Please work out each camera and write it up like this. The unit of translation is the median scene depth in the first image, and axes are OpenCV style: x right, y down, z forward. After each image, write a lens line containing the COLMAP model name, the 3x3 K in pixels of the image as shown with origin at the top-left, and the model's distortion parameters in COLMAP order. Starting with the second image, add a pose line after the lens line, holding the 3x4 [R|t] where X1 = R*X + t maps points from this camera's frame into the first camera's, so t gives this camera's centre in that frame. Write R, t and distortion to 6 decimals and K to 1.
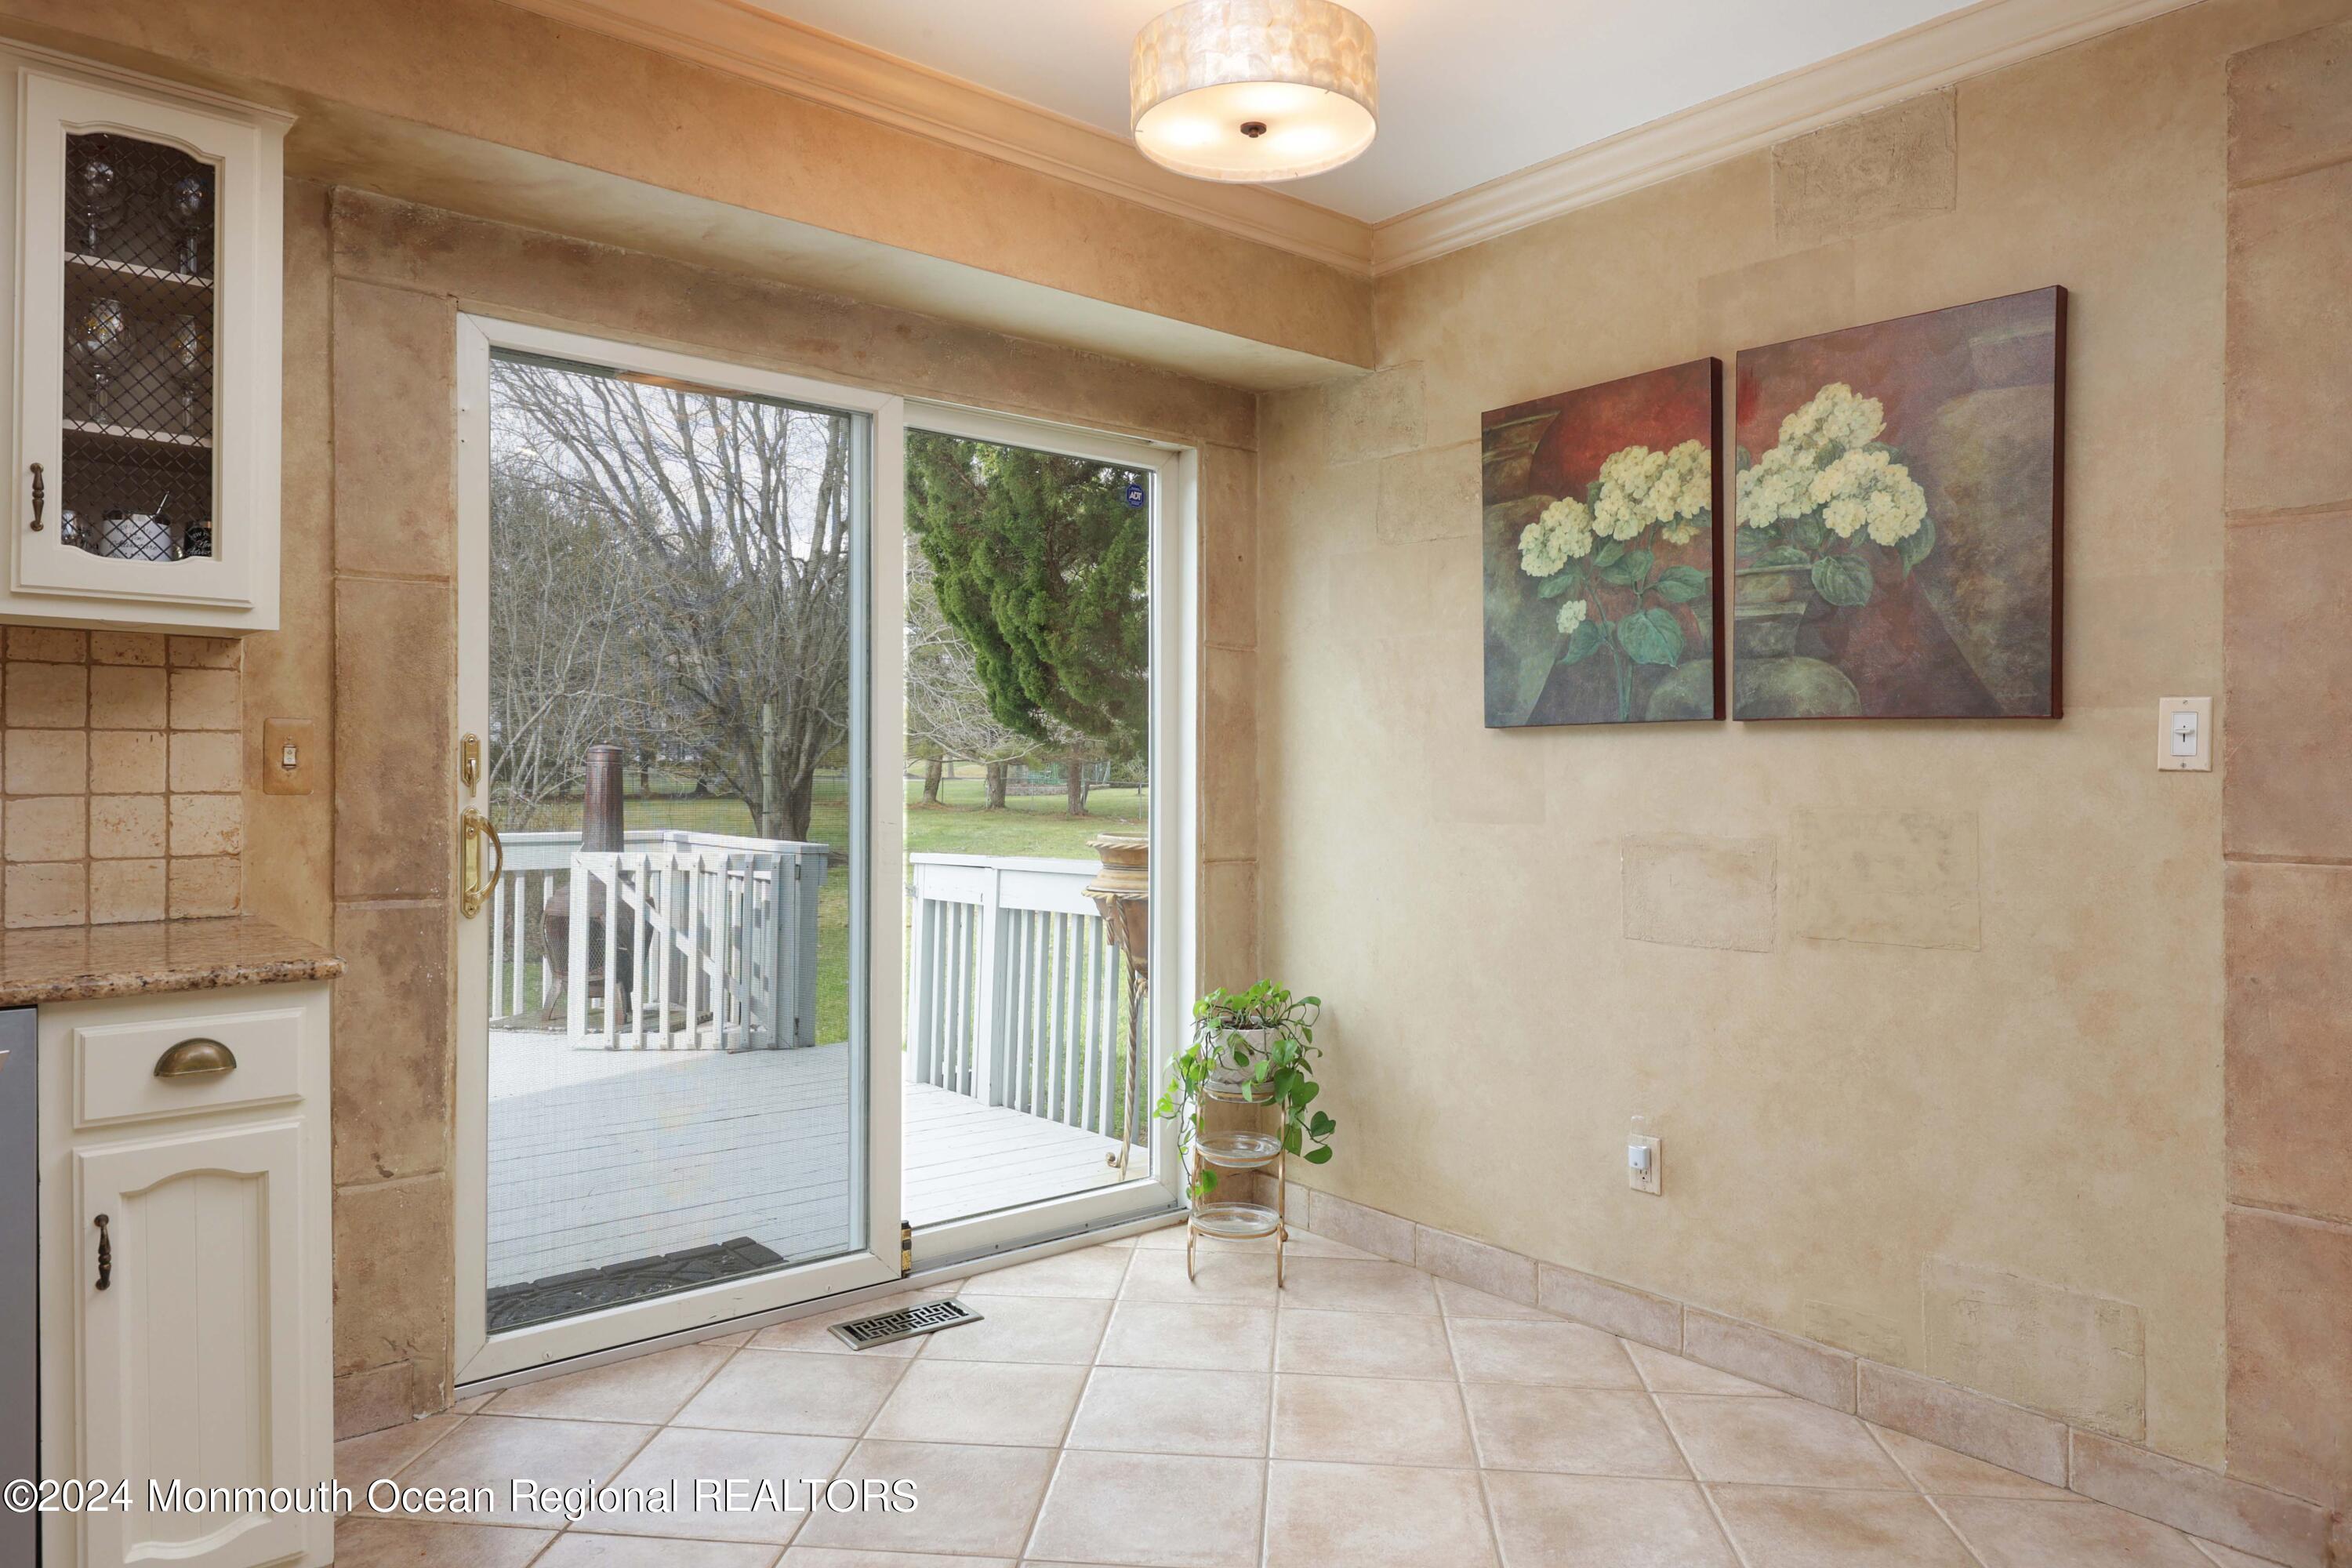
lens RADIAL K [[1471.4, 0, 1189.0], [0, 1471.4, 762.4], [0, 0, 1]] dist [0.005249, 0.000571]
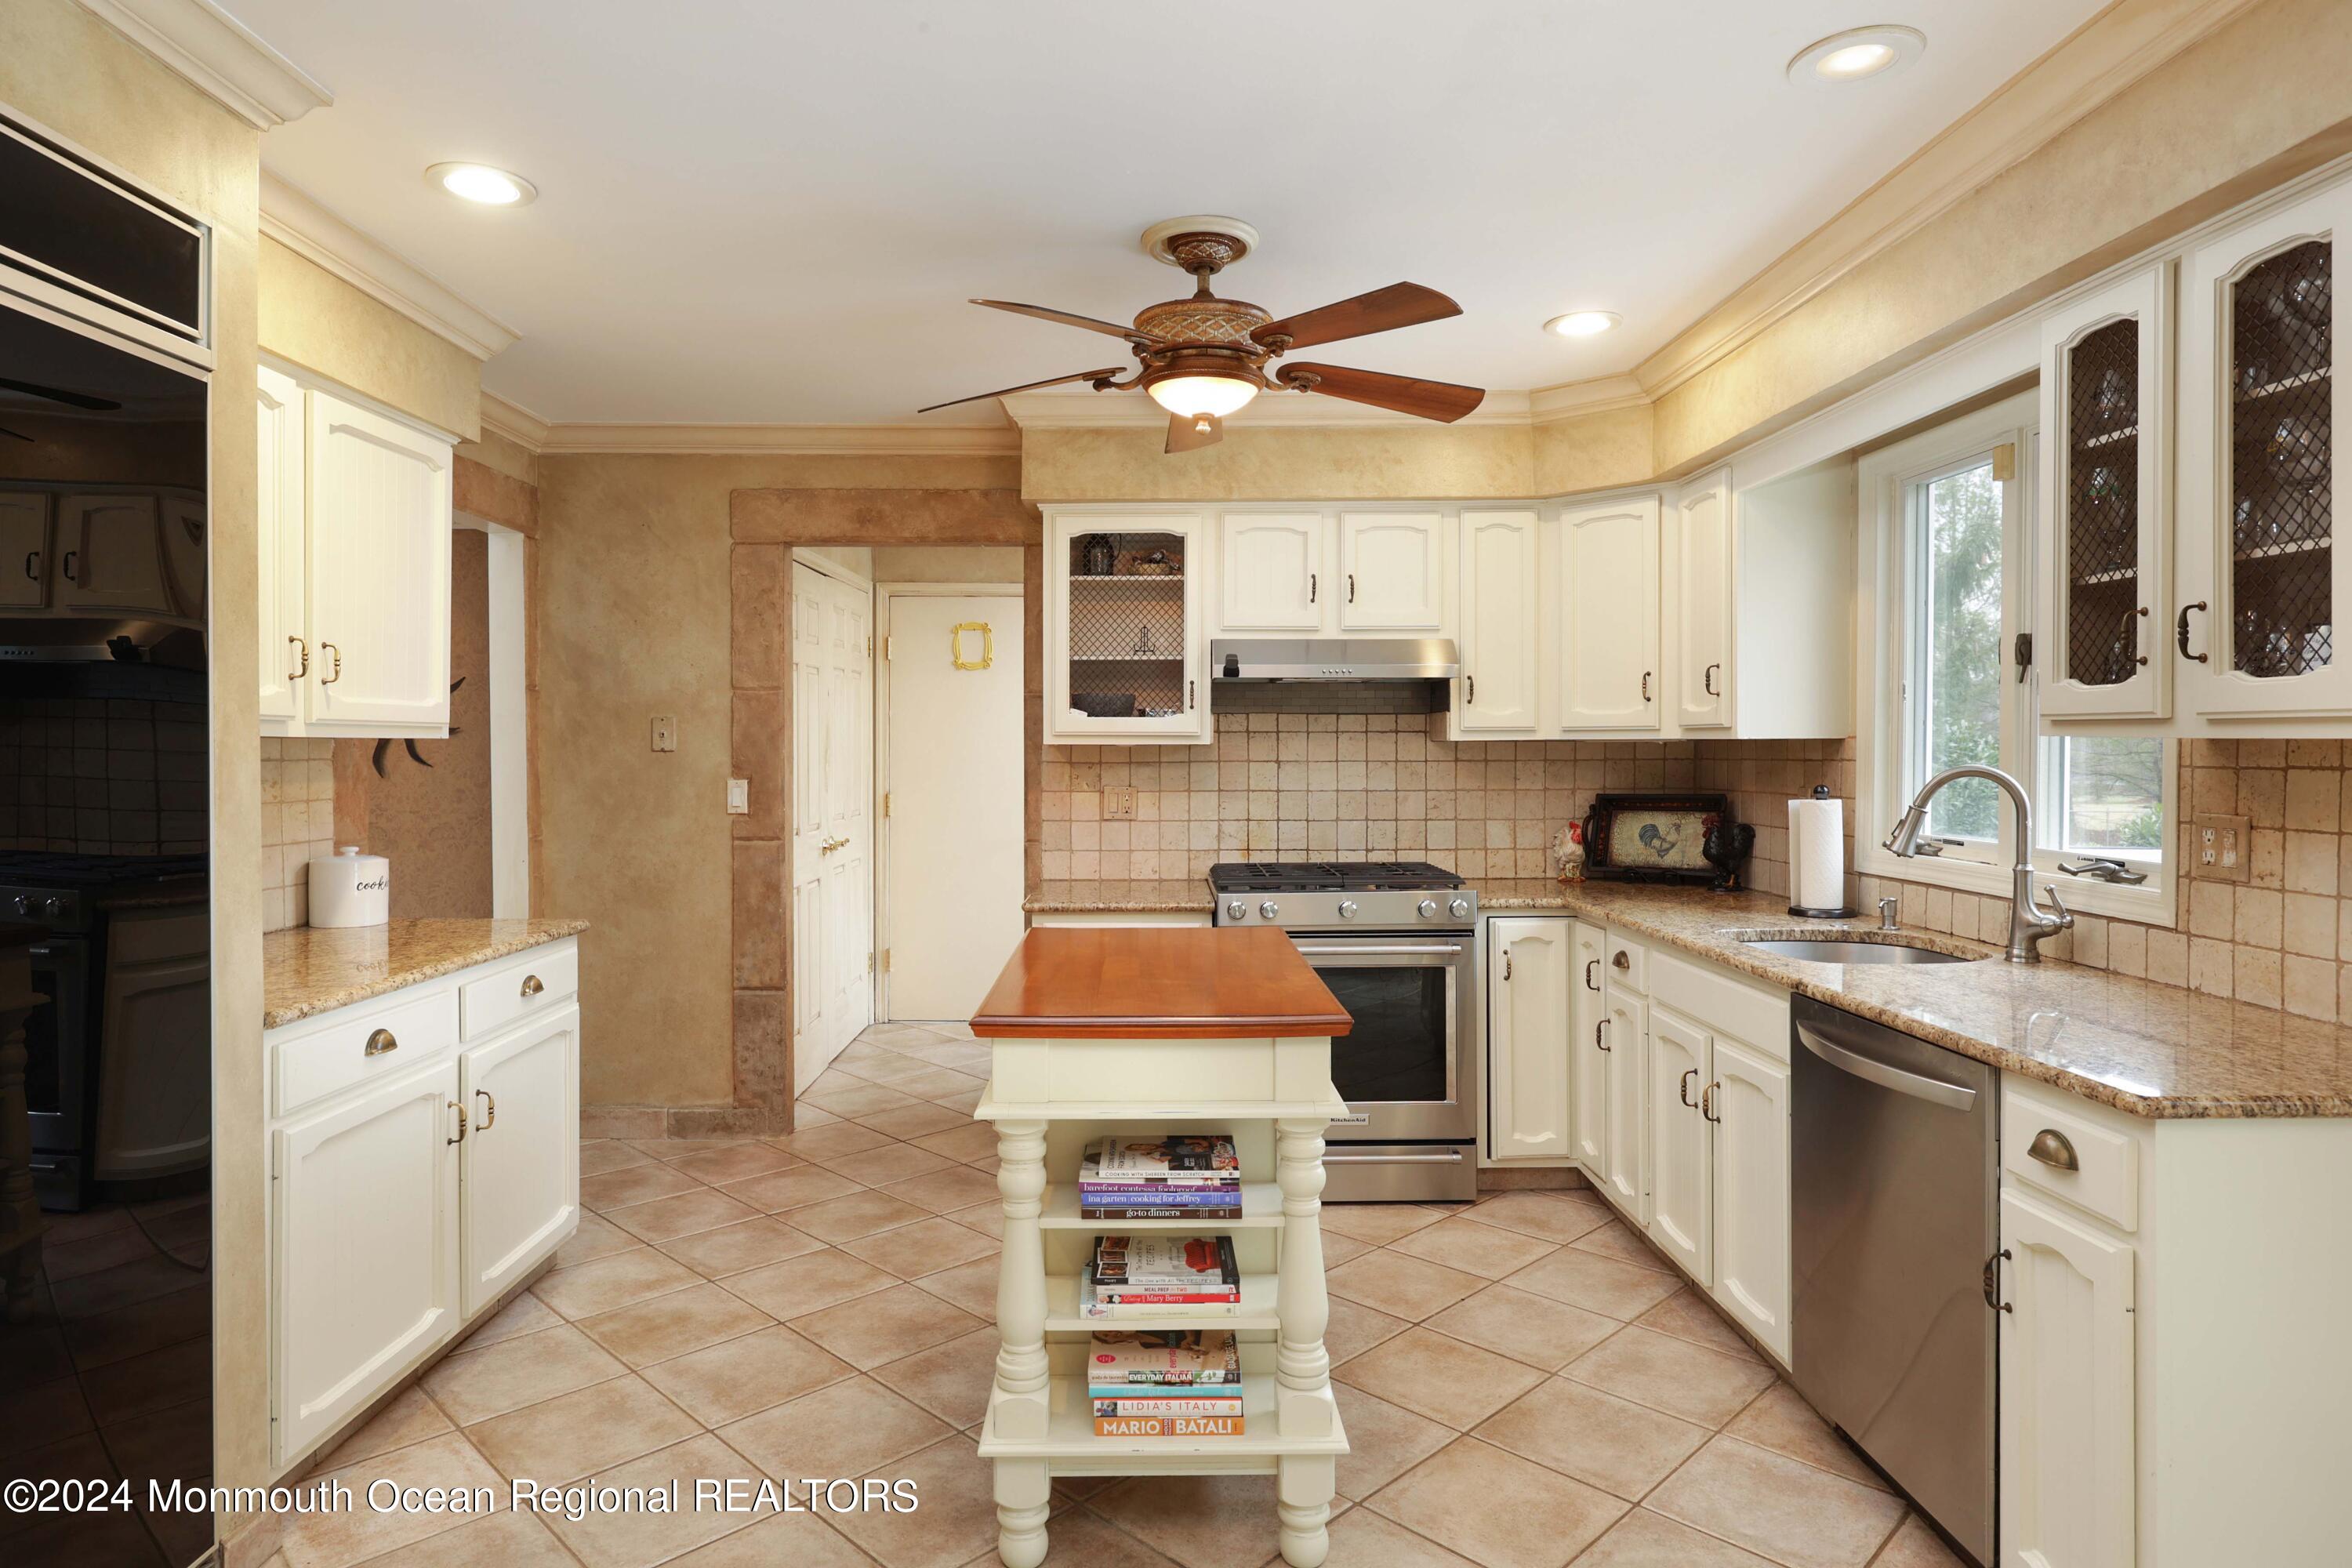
lens RADIAL K [[1329.2, 0, 1151.6], [0, 1329.2, 770.6], [0, 0, 1]] dist [-0.000368, 0.000748]
pose [[-0.635306, 0.006448, -0.772233, 0.376304], [-0.004260, 0.999921, 0.011853, -0.065808], [0.772248, 0.010820, -0.635229, 0.794580]]
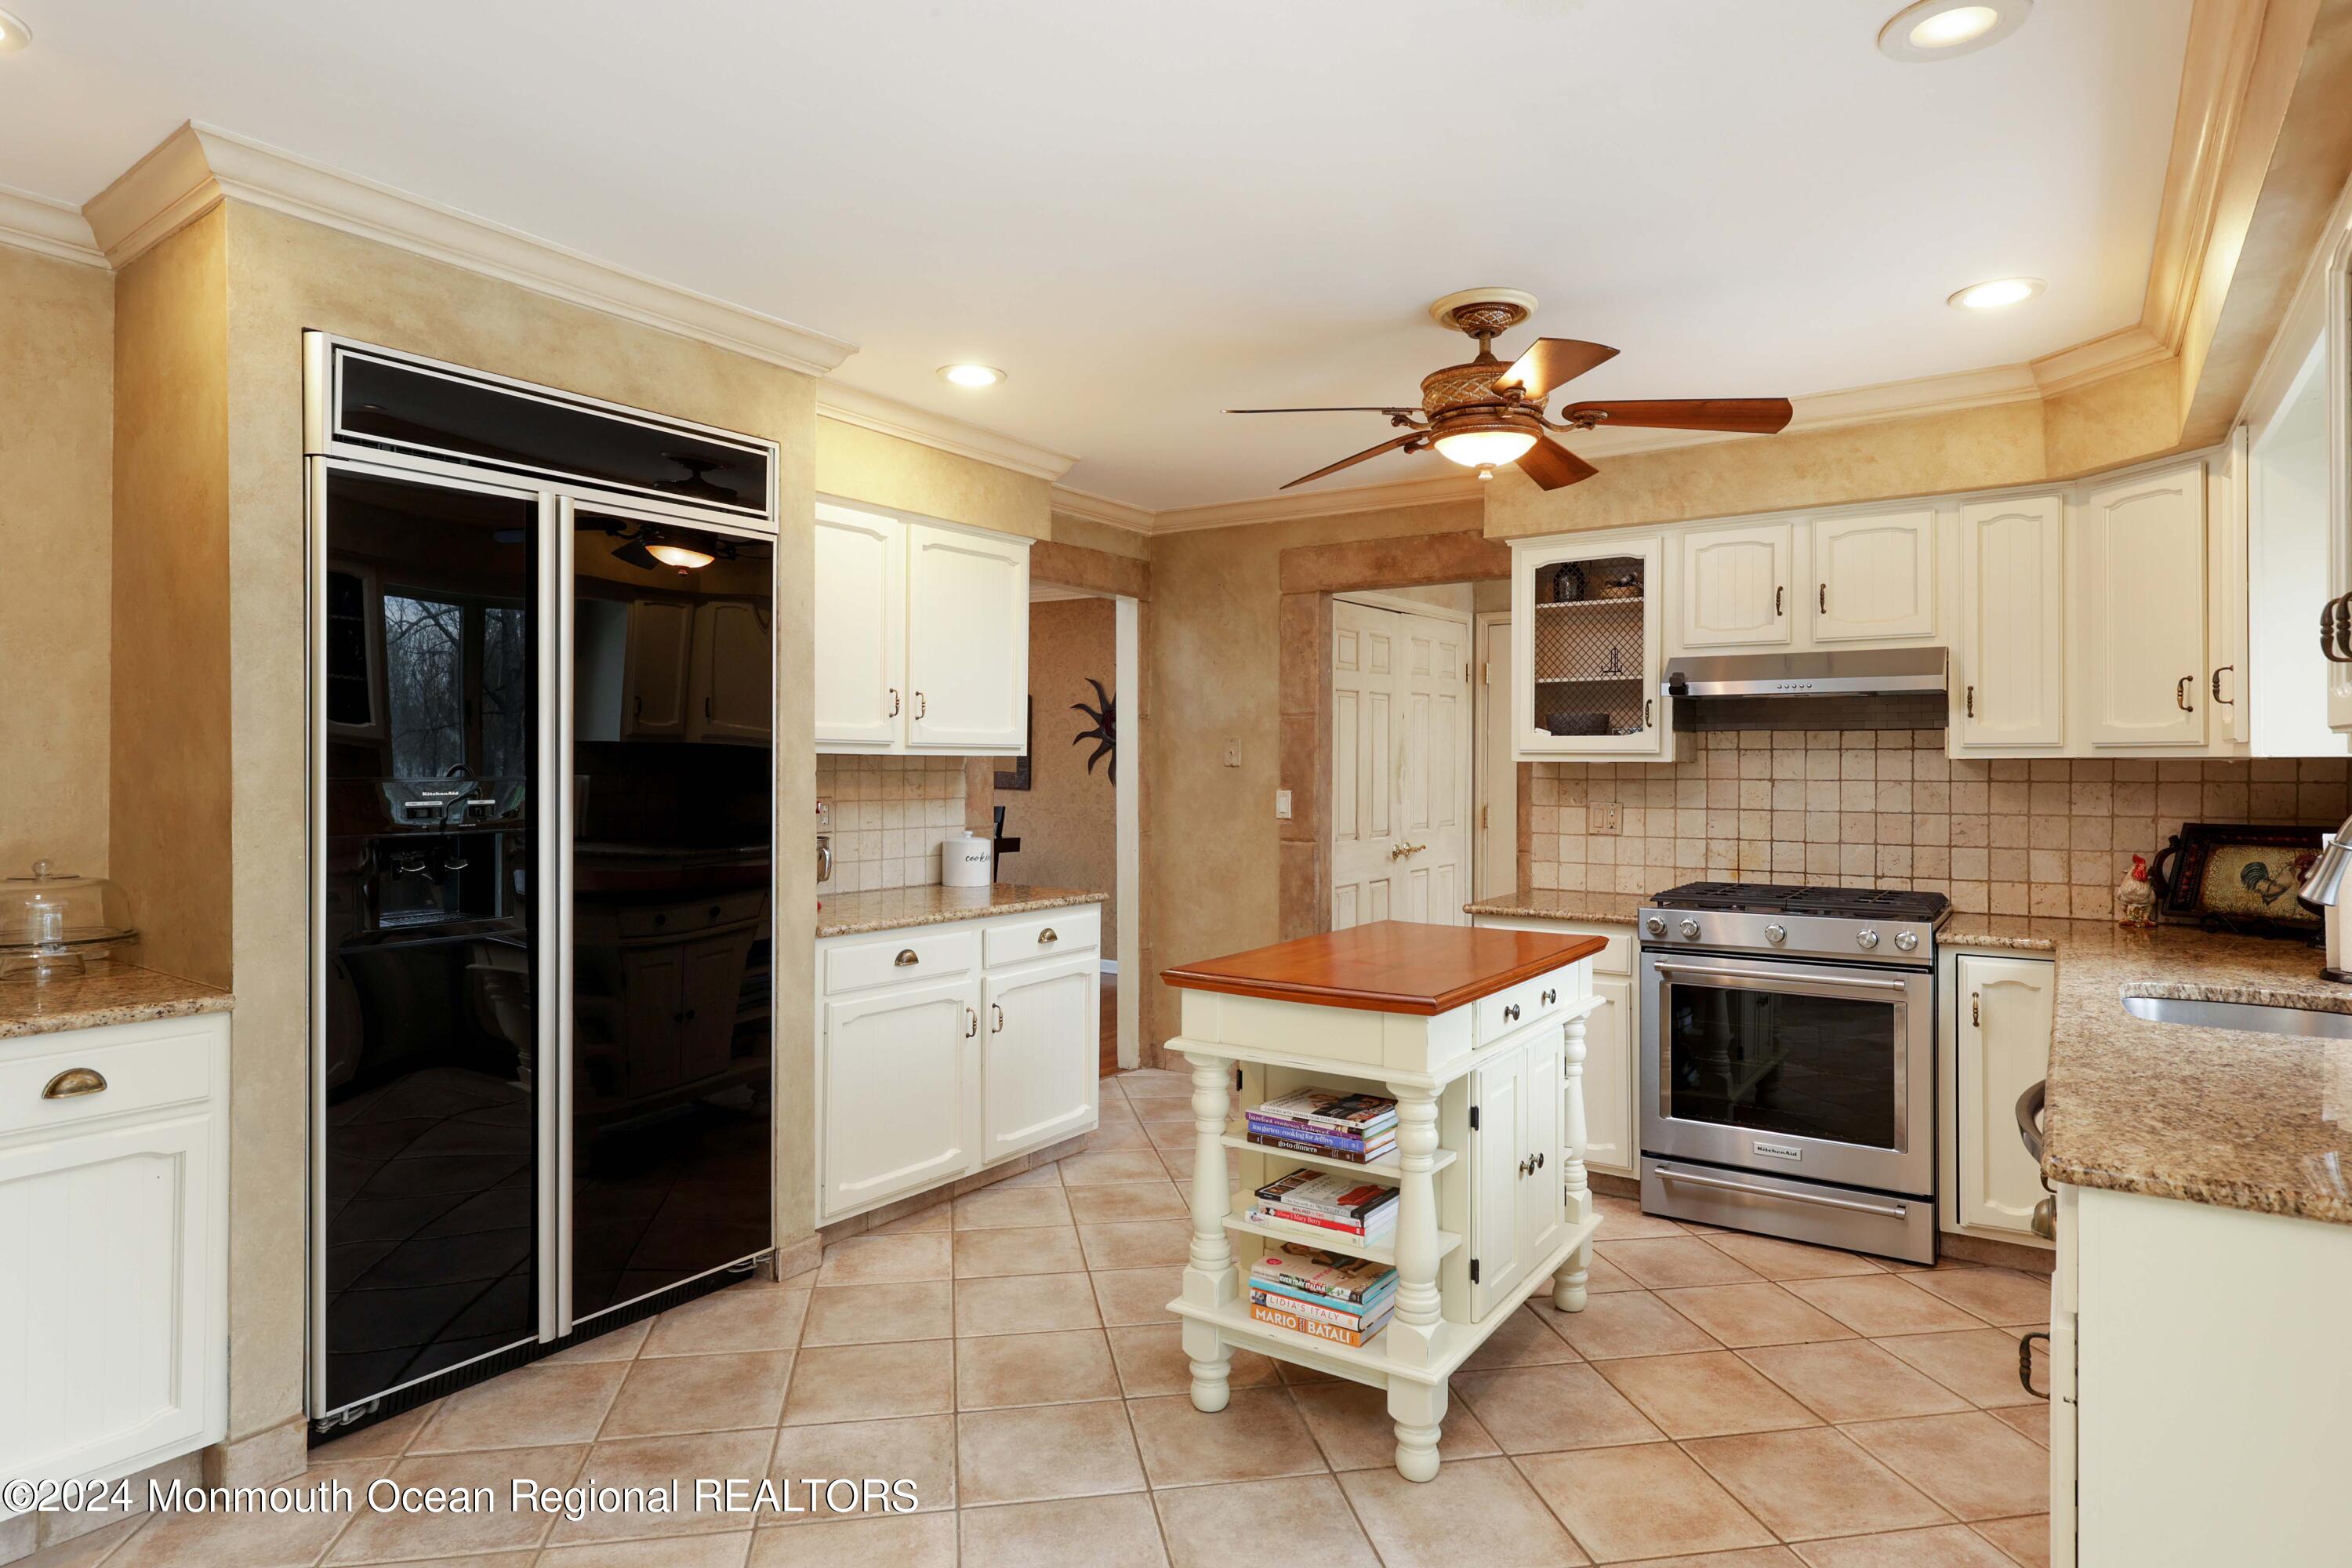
lens RADIAL K [[1286.2, 0, 1173.4], [0, 1286.2, 770.9], [0, 0, 1]] dist [0.000402, 0.000748]
pose [[-0.959662, -0.008809, -0.281017, 0.096982], [-0.010402, 0.999937, 0.004176, -0.068194], [0.280963, 0.006930, -0.959694, 1.189384]]
